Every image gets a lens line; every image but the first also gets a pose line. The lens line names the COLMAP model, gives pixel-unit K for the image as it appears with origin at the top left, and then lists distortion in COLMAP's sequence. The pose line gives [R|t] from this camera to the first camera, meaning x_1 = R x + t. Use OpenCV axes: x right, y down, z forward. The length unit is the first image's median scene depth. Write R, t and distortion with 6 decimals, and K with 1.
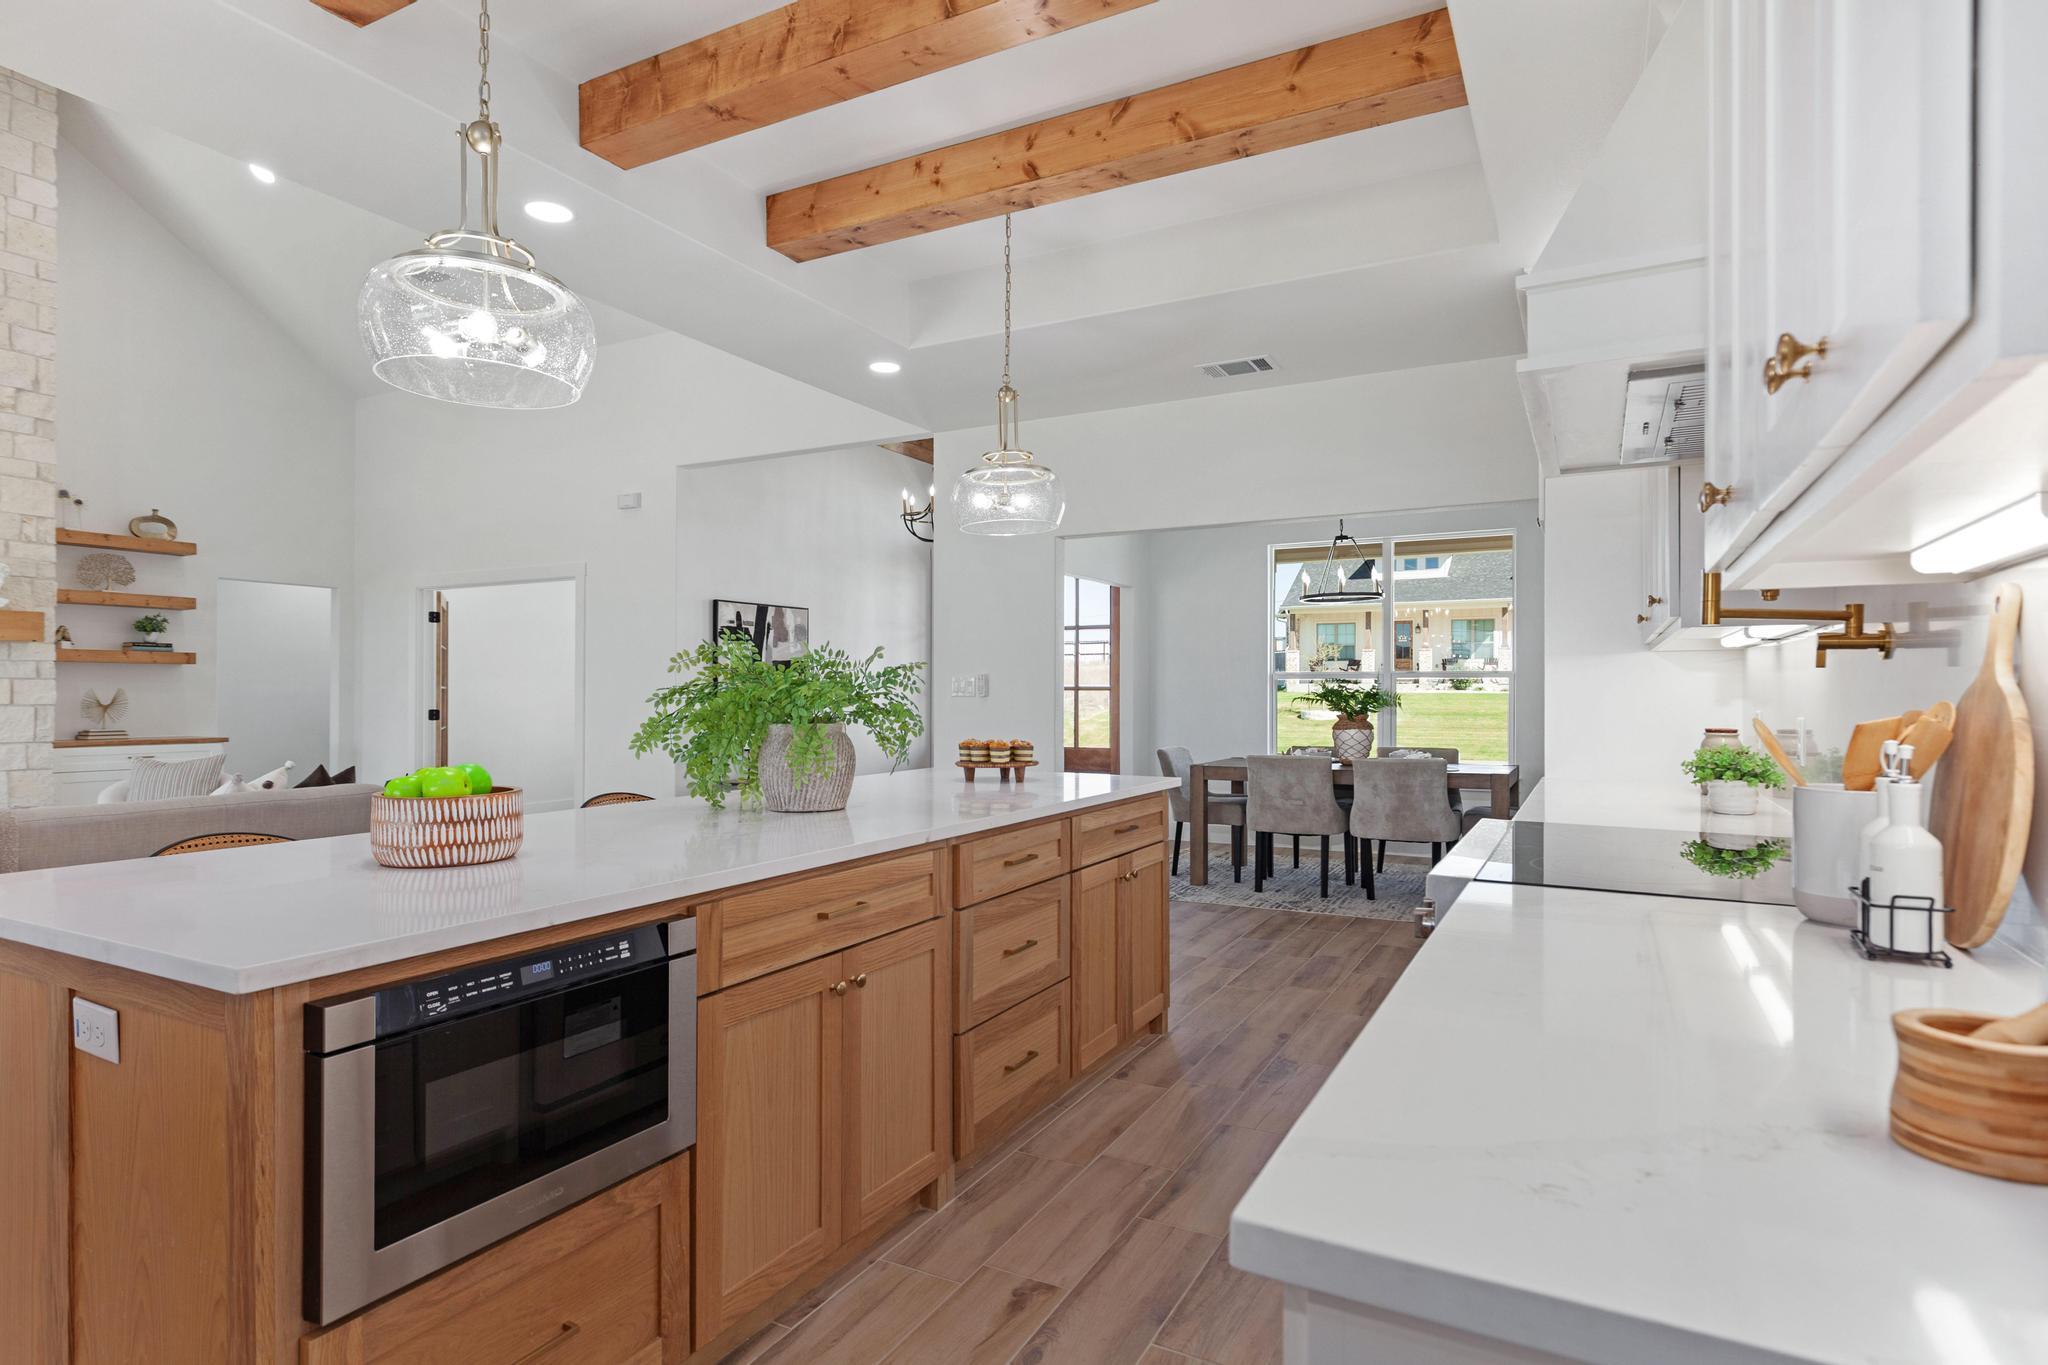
lens RADIAL K [[1080.6, 0, 1020.2], [0, 1080.6, 688.9], [0, 0, 1]] dist [0.002236, -0.000577]
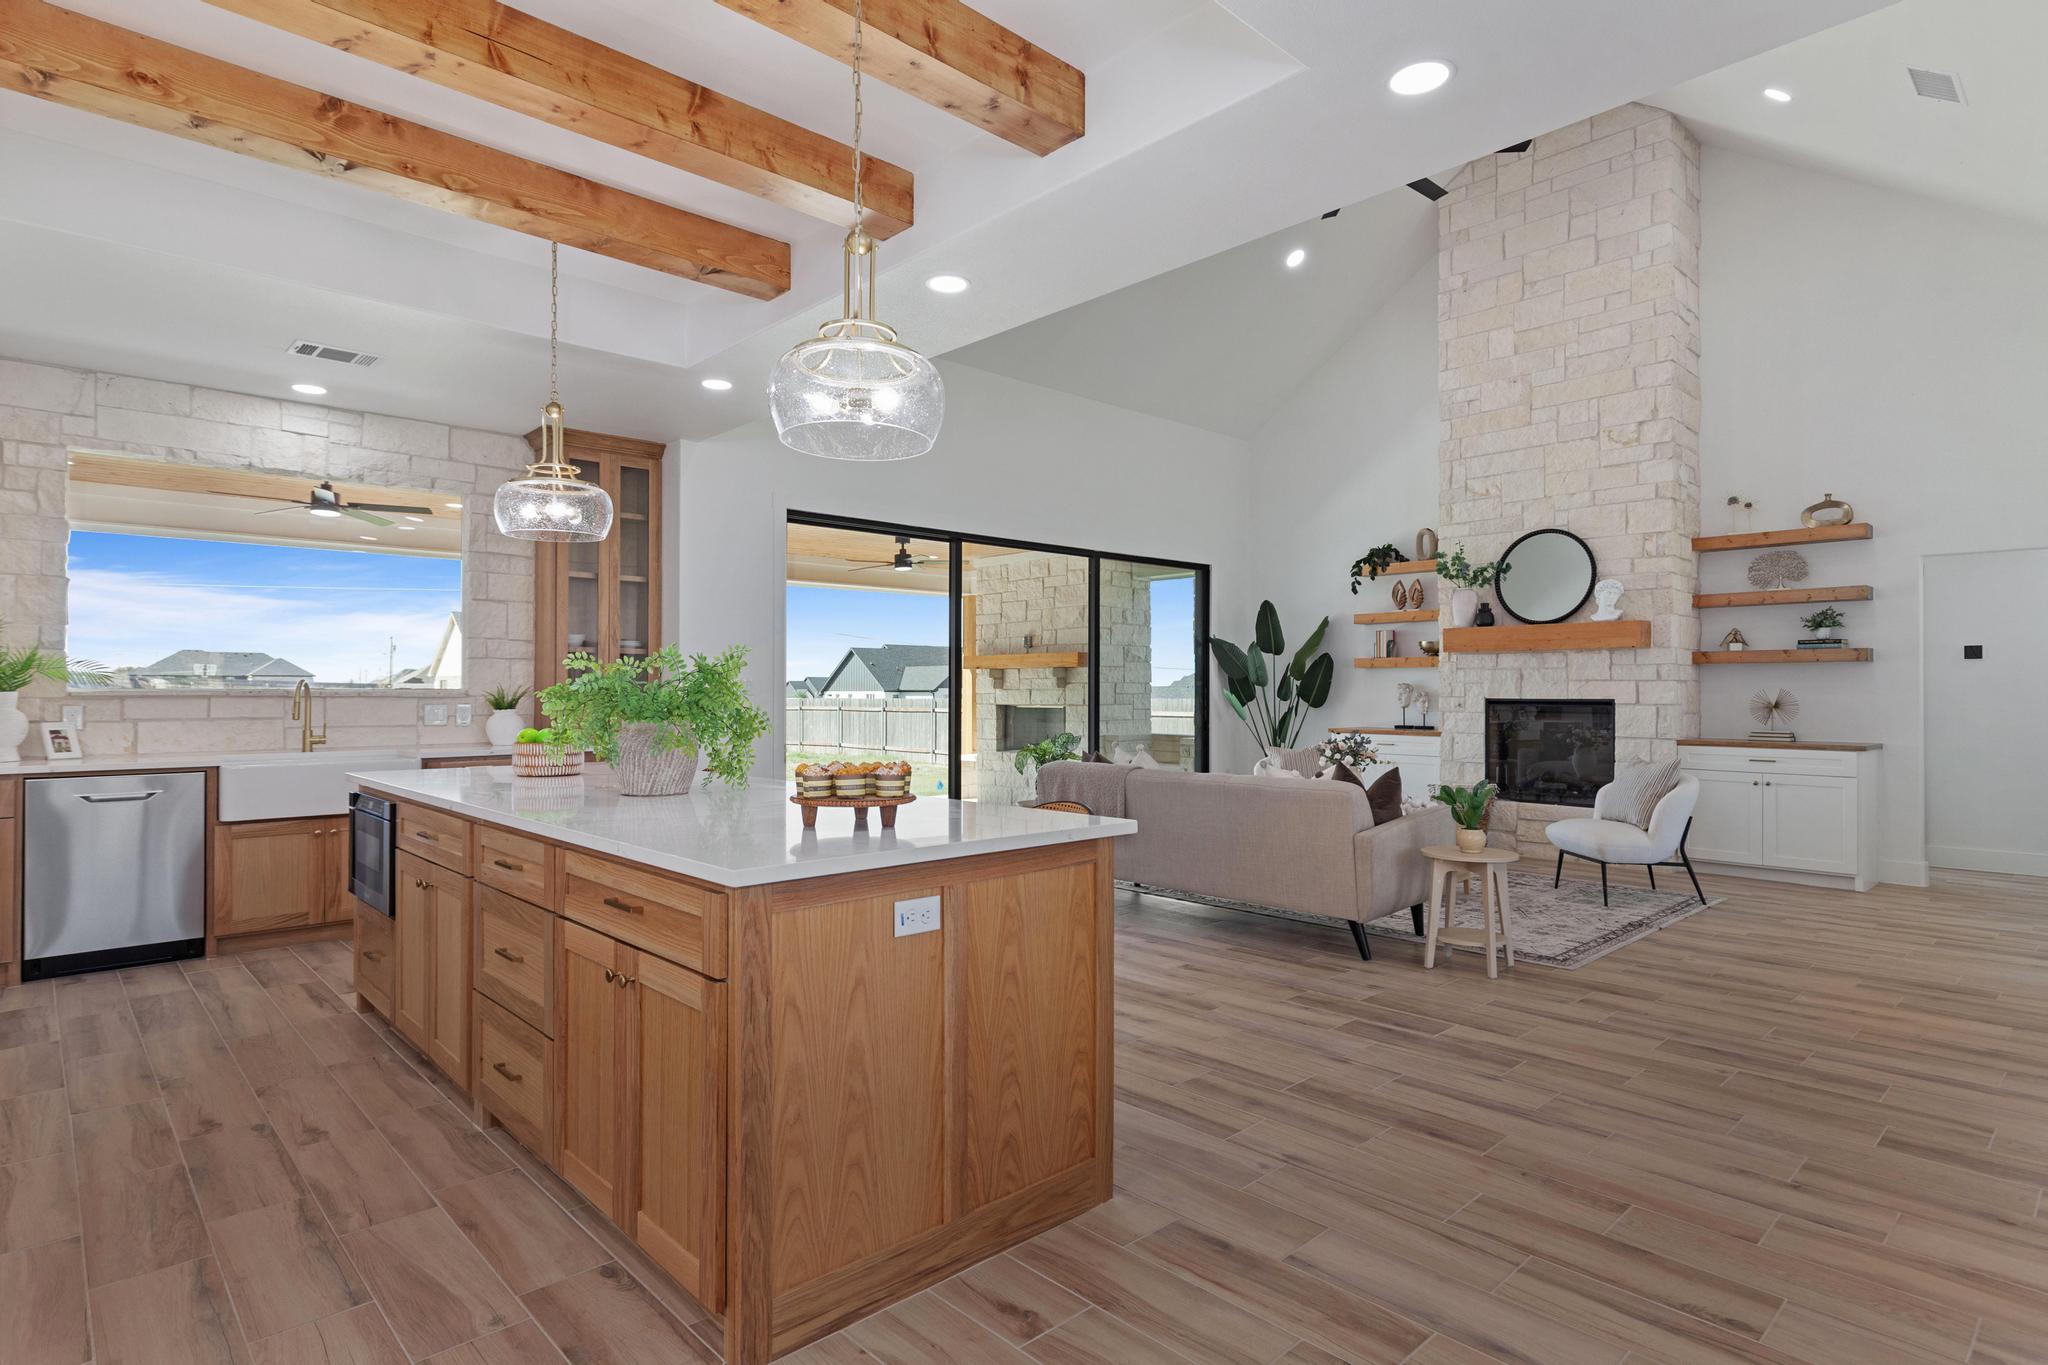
lens RADIAL K [[1066.4, 0, 1016.1], [0, 1066.4, 679.6], [0, 0, 1]] dist [0.002957, -0.001077]
pose [[-0.323649, -0.011101, -0.946112, 0.318570], [0.002311, 0.999919, -0.012523, 0.001739], [0.946174, -0.006240, -0.323597, 0.725456]]
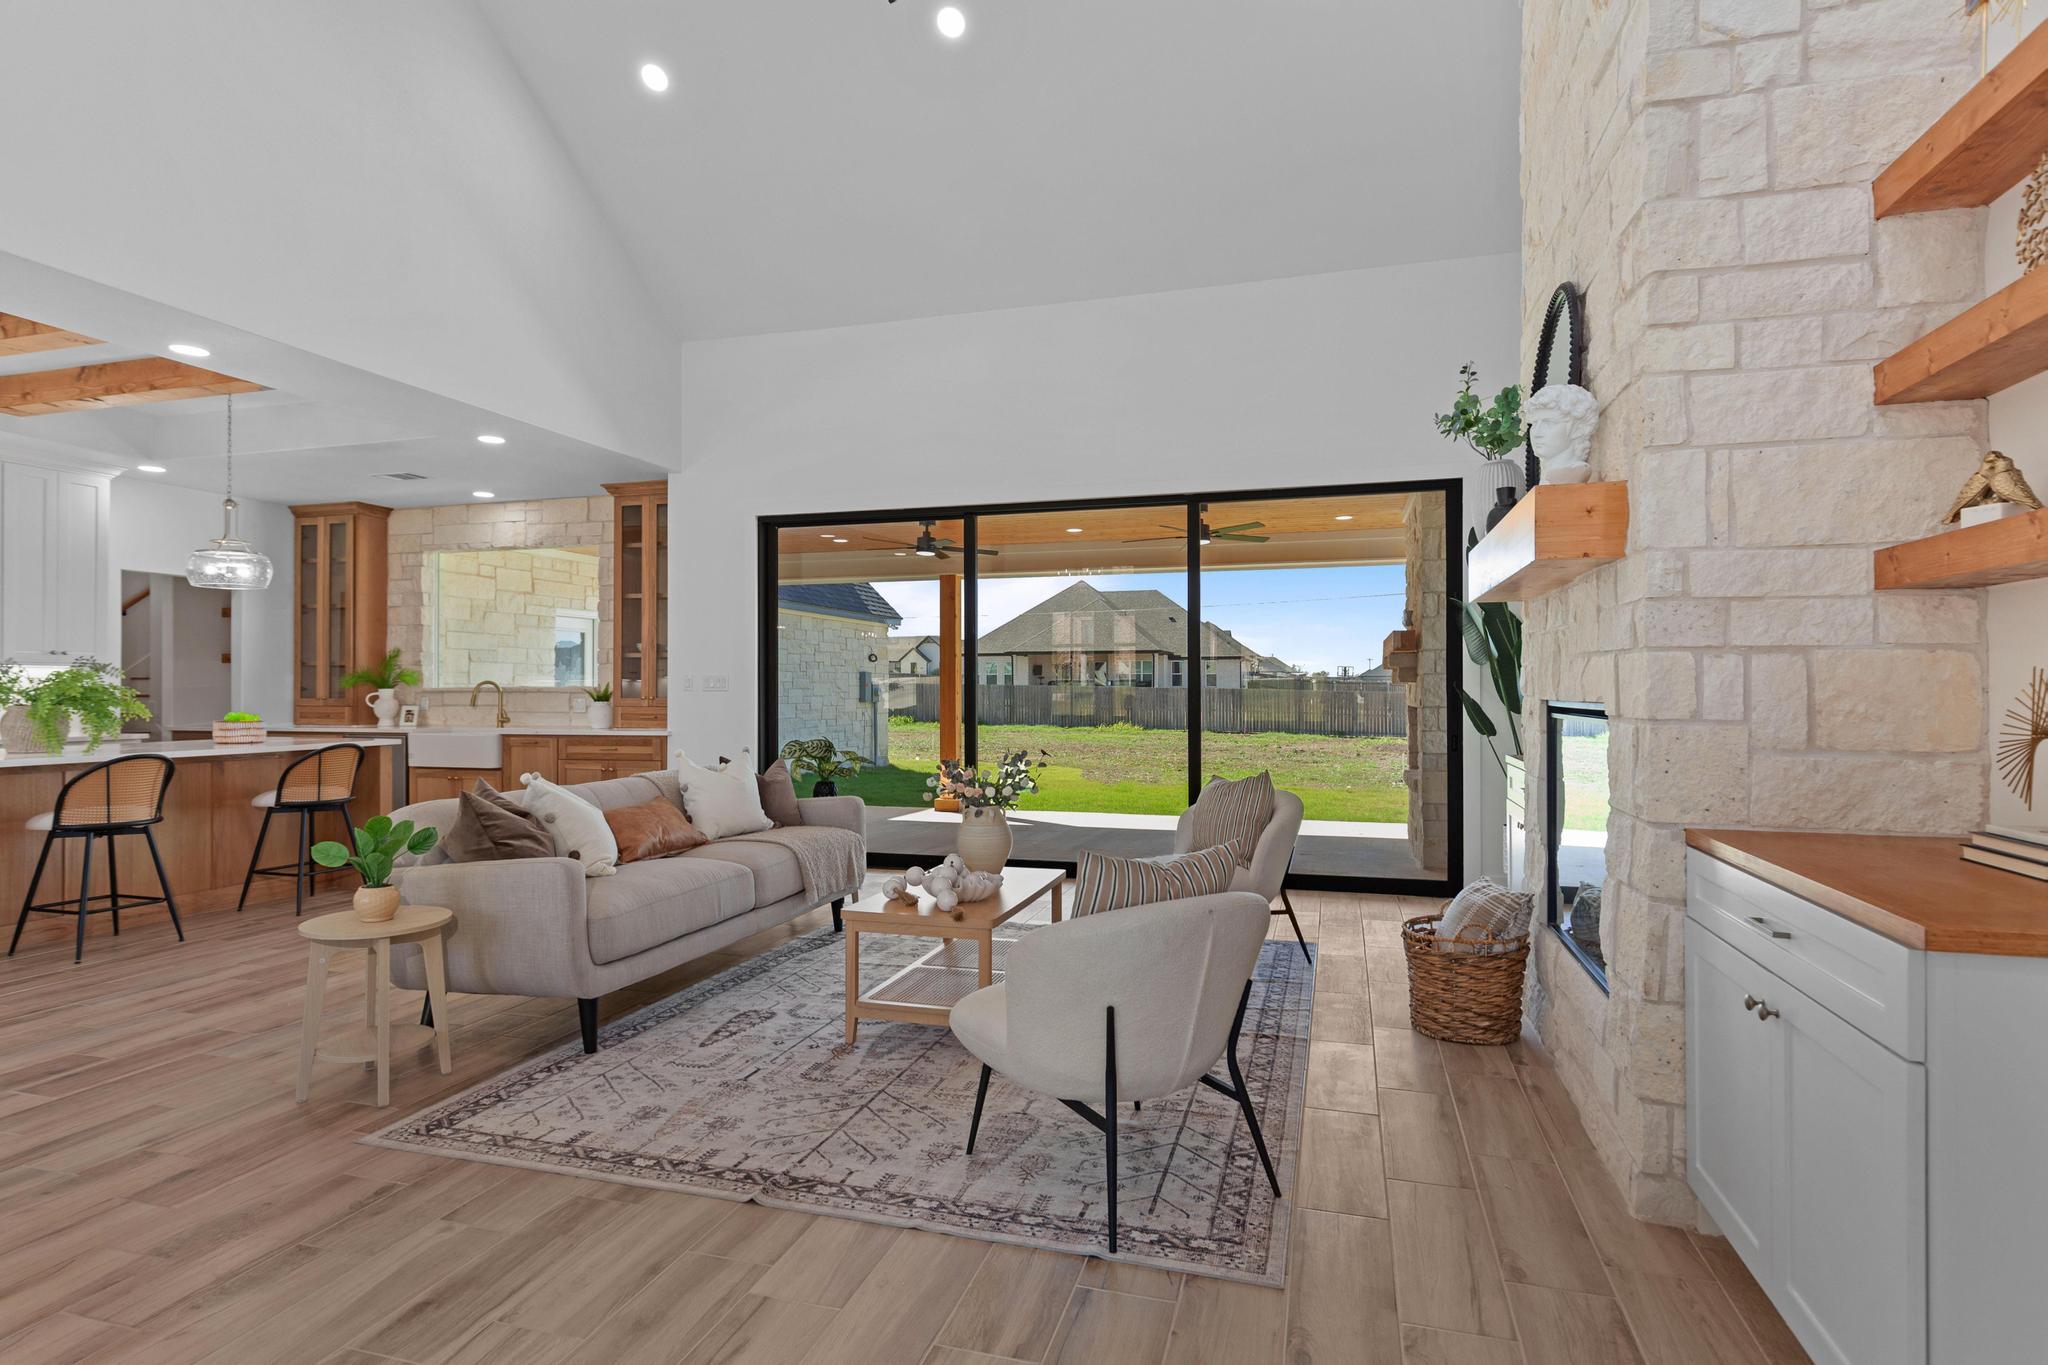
lens RADIAL K [[1066.4, 0, 1016.1], [0, 1066.4, 679.6], [0, 0, 1]] dist [0.002957, -0.001077]
pose [[-0.979544, -0.002009, -0.201218, -0.613790], [0.000567, 0.999919, -0.012740, 0.005110], [0.201227, -0.012593, -0.979464, 1.302569]]
